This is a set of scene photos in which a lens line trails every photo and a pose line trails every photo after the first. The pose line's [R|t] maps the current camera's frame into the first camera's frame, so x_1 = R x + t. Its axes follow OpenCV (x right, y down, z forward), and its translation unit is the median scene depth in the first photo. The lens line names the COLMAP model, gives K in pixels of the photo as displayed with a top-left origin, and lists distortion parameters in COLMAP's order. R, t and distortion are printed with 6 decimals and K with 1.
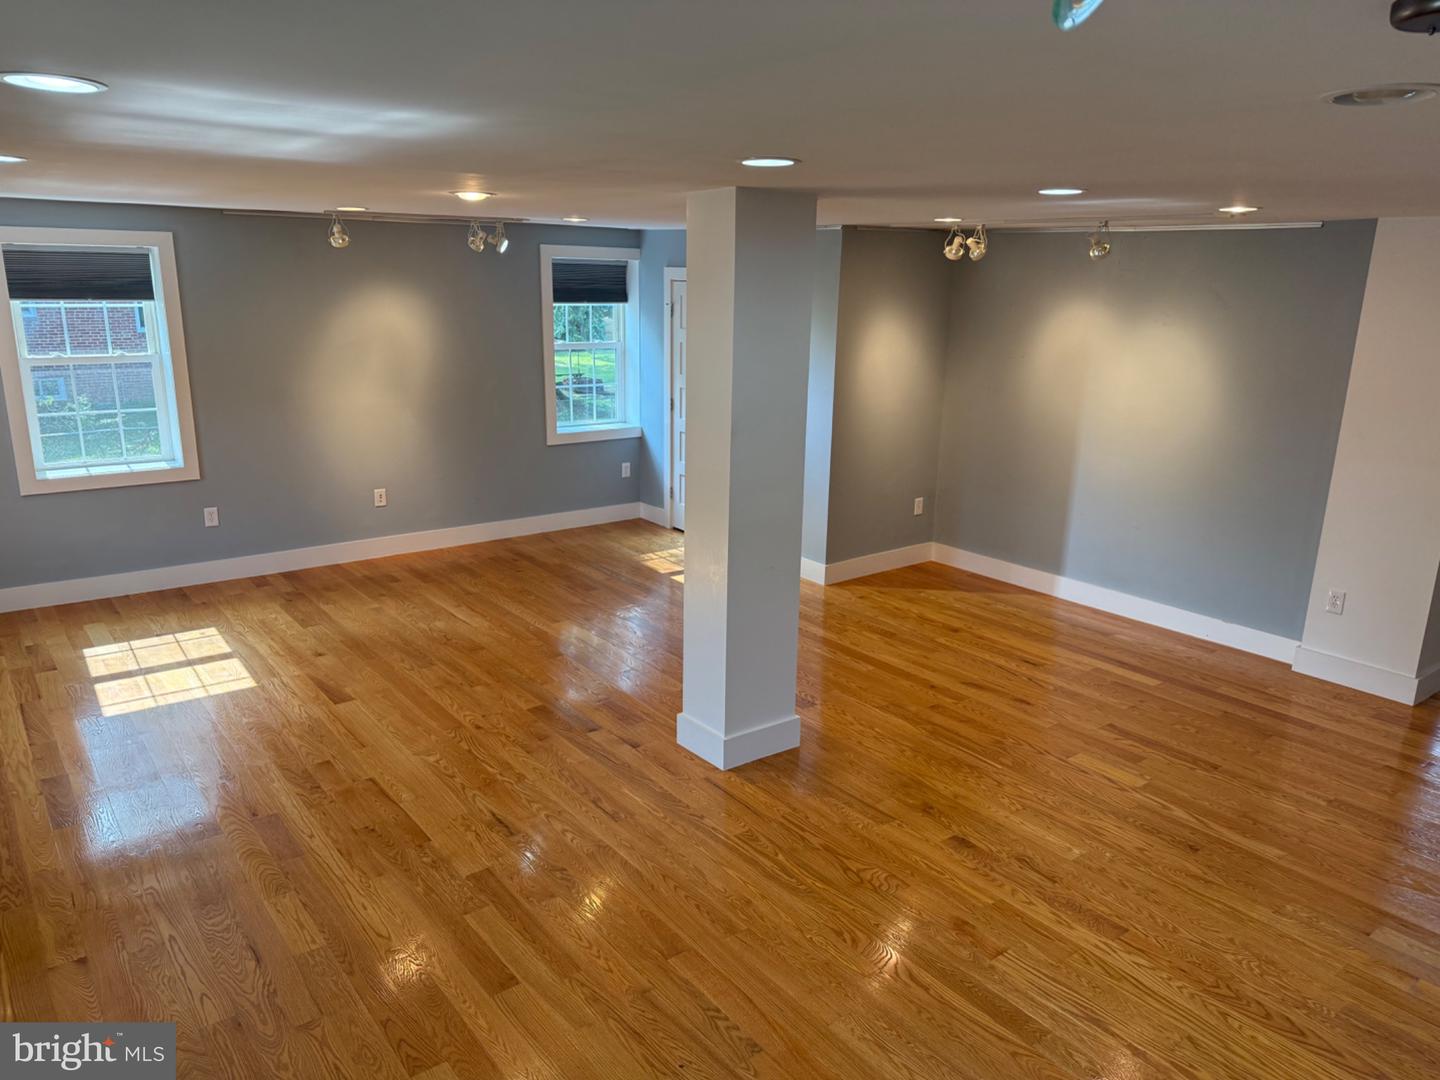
lens RADIAL K [[995.2, 0, 720.4], [0, 995.2, 538.4], [0, 0, 1]] dist [0.139801, -0.242416]
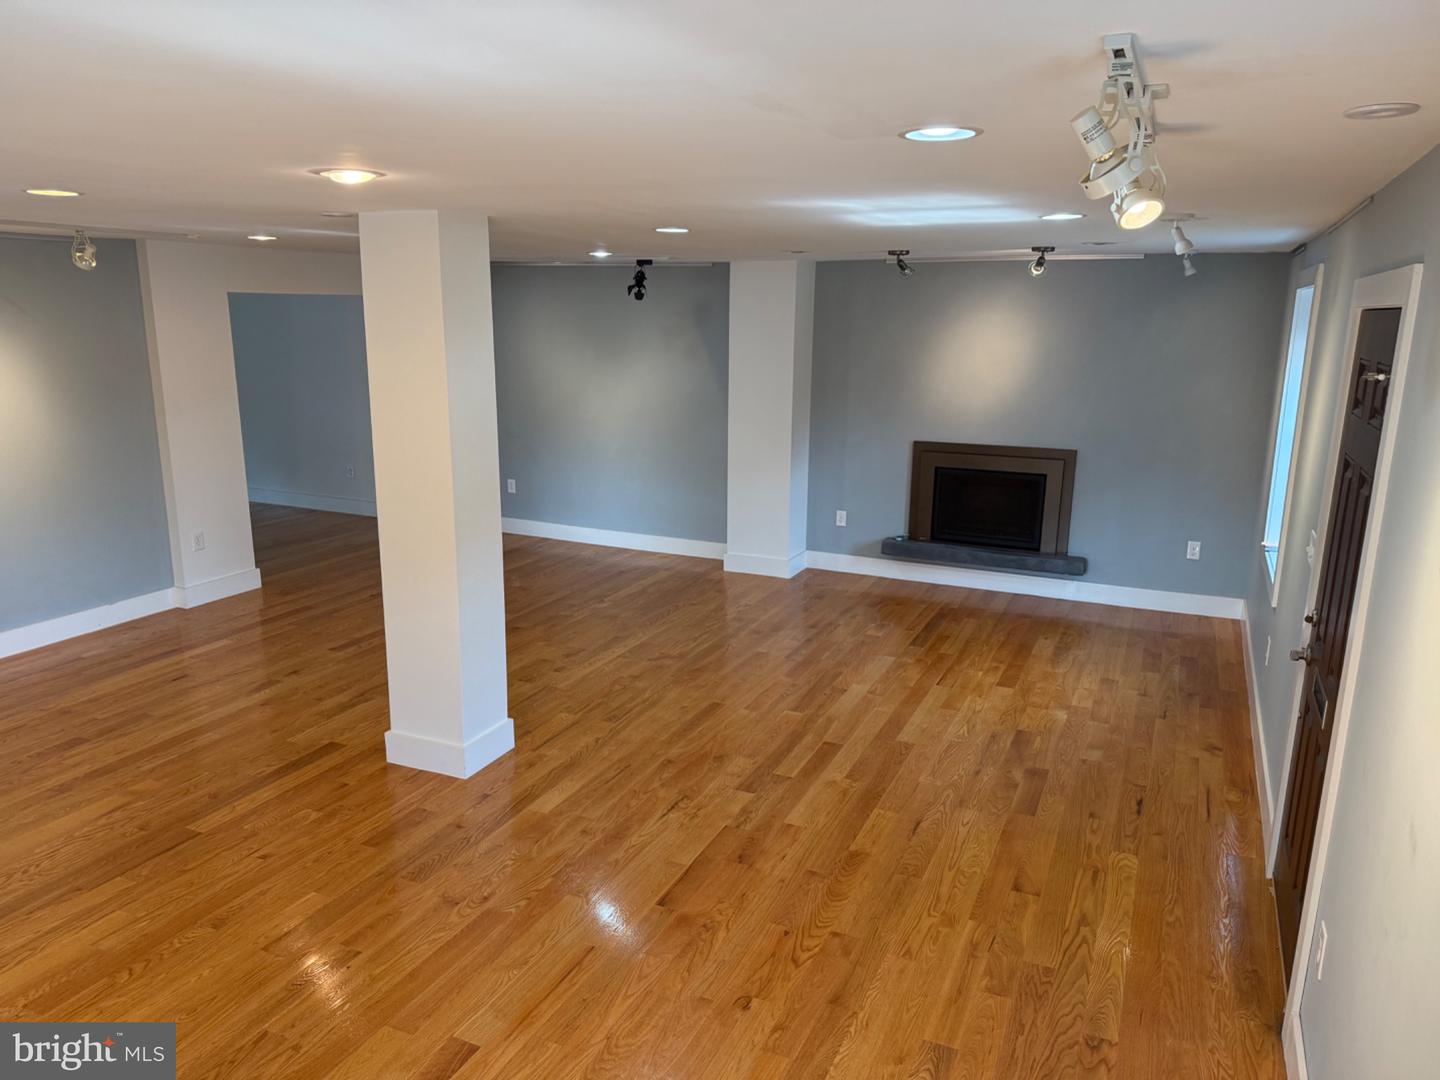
lens RADIAL K [[995.2, 0, 720.4], [0, 995.2, 538.4], [0, 0, 1]] dist [0.139801, -0.242416]
pose [[-0.453992, -0.221357, 0.863071, -0.885327], [0.202324, 0.917734, 0.341803, -0.272517], [-0.867730, 0.329796, -0.371858, 1.008585]]
